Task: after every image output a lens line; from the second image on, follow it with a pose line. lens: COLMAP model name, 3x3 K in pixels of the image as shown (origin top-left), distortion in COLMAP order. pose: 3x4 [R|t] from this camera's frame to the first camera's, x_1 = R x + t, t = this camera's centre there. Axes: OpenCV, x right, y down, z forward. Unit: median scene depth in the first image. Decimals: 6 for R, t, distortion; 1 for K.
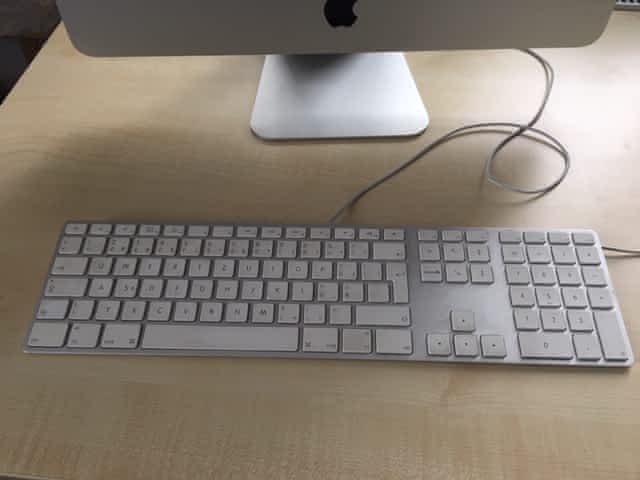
lens RADIAL K [[548.5, 0, 322.6], [0, 548.5, 239.6], [0, 0, 1]] dist [0.054377, -0.067695]
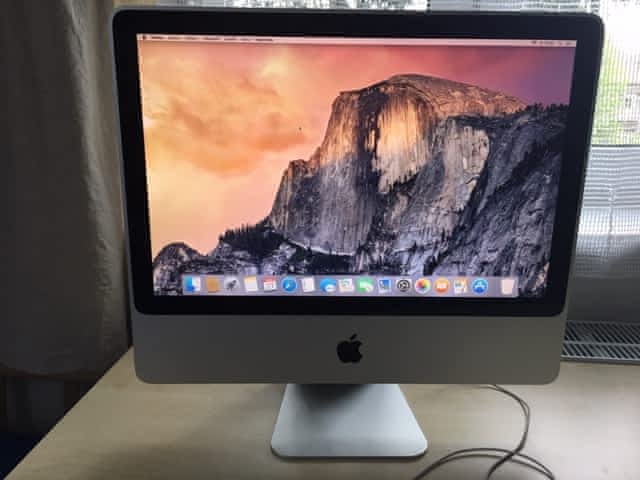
lens RADIAL K [[548.5, 0, 319.1], [0, 548.5, 239.0], [0, 0, 1]] dist [0.054377, -0.067695]
pose [[0.999793, 0.019248, -0.006668, -0.040668], [-0.019490, 0.808710, -0.587885, 0.150572], [-0.005923, 0.587893, 0.808917, -0.222264]]
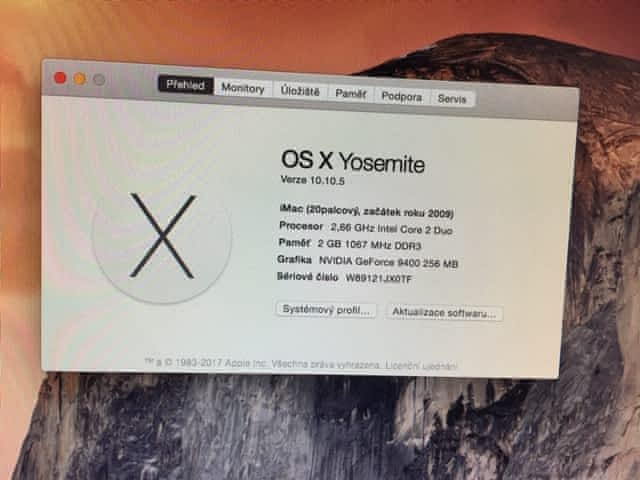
lens RADIAL K [[548.5, 0, 320.6], [0, 548.5, 238.4], [0, 0, 1]] dist [0.054377, -0.067695]
pose [[0.998505, 0.038974, 0.038332, 0.023451], [-0.000096, 0.702457, -0.711726, -0.575964], [-0.054665, 0.710658, 0.701411, 0.446871]]
